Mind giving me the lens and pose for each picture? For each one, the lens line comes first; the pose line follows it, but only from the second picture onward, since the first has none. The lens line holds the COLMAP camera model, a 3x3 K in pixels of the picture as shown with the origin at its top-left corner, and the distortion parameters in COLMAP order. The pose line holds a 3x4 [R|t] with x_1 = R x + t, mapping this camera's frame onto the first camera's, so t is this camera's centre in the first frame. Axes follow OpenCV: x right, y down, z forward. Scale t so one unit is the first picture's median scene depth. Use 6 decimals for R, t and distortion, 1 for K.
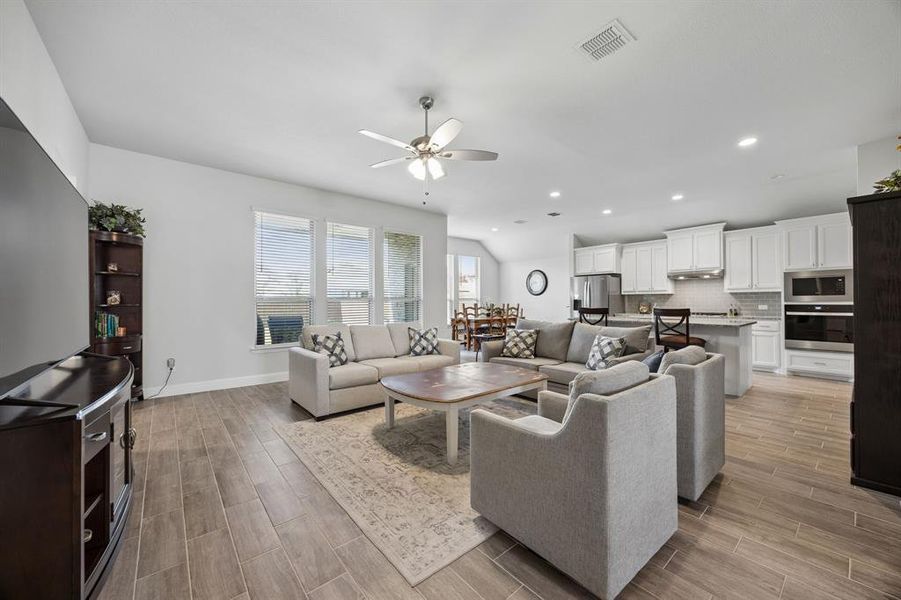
lens RADIAL K [[338.6, 0, 456.6], [0, 338.6, 300.2], [0, 0, 1]] dist [0.000550, 0.000053]
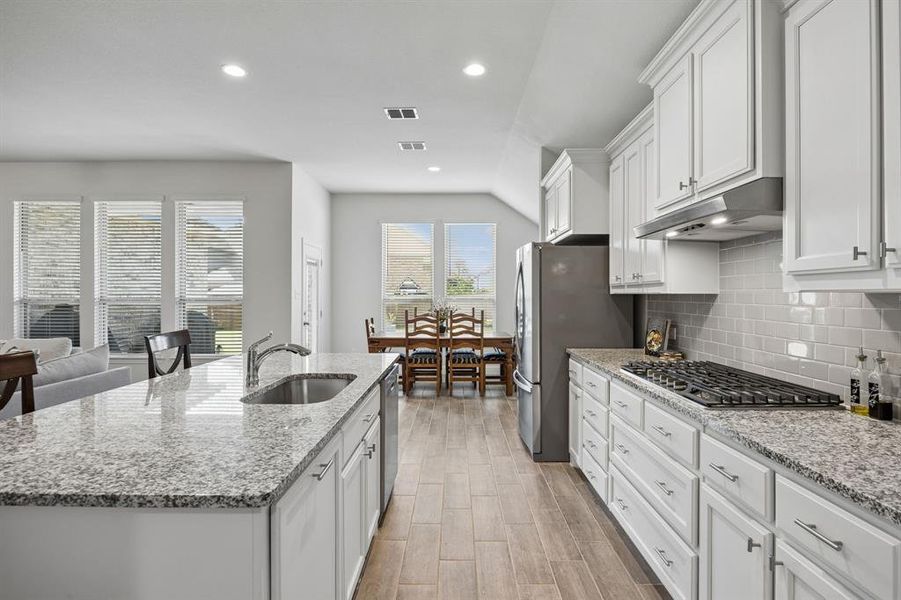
lens RADIAL K [[450.1, 0, 450.5], [0, 450.1, 300.0], [0, 0, 1]] dist [0.002017, 0.000353]
pose [[0.749066, 0.010272, -0.662416, 0.961141], [-0.001525, 0.999904, 0.013781, -0.024797], [0.662494, -0.009313, 0.749010, 0.790301]]
